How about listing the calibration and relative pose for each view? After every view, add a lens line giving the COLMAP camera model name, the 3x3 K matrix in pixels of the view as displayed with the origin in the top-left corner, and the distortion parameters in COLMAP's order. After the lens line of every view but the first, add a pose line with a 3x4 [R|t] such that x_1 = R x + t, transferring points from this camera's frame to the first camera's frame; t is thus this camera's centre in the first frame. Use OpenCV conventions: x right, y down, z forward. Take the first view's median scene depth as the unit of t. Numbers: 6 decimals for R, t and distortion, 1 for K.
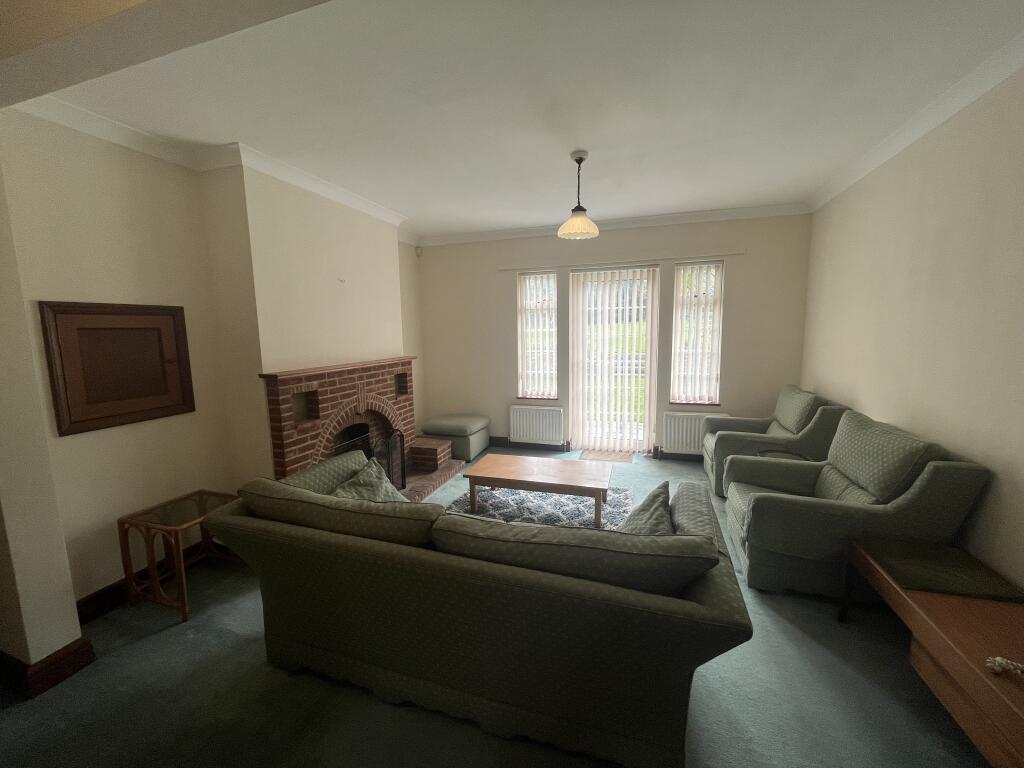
lens RADIAL K [[416.3, 0, 512.1], [0, 416.3, 384.0], [0, 0, 1]] dist [-0.007819, 0.000052]
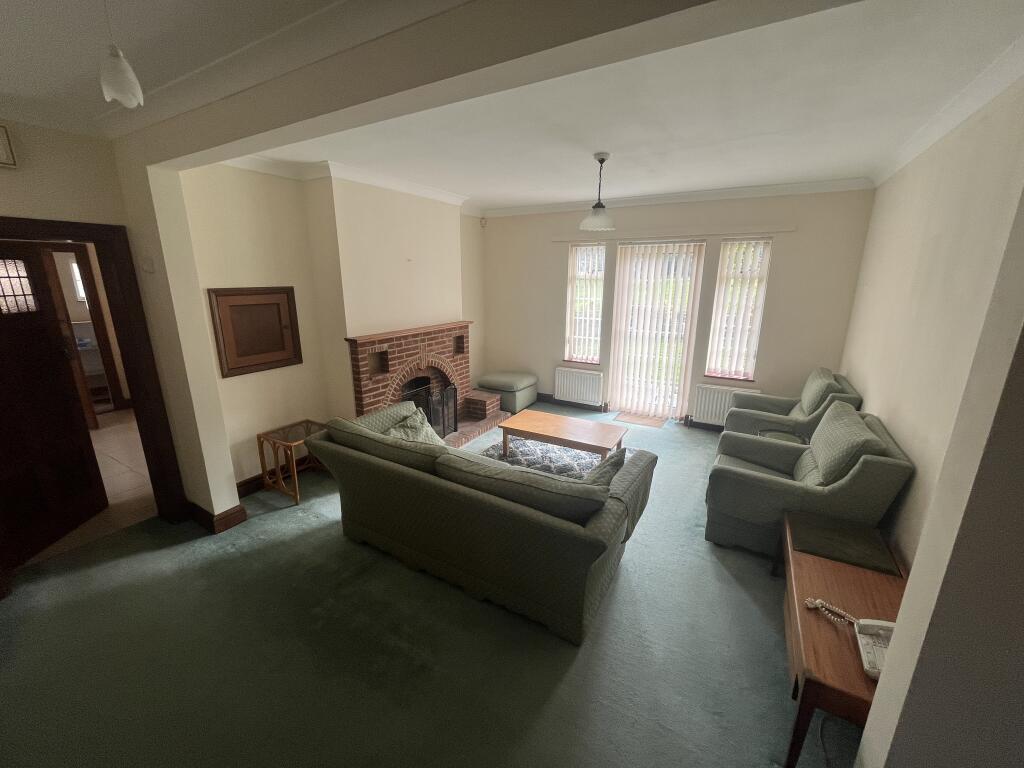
lens RADIAL K [[416.3, 0, 509.9], [0, 416.3, 384.0], [0, 0, 1]] dist [-0.007819, 0.000052]
pose [[0.977161, 0.072623, -0.199703, 0.161209], [-0.047521, 0.990669, 0.127738, -0.063961], [0.207116, -0.115331, 0.971495, -0.176726]]
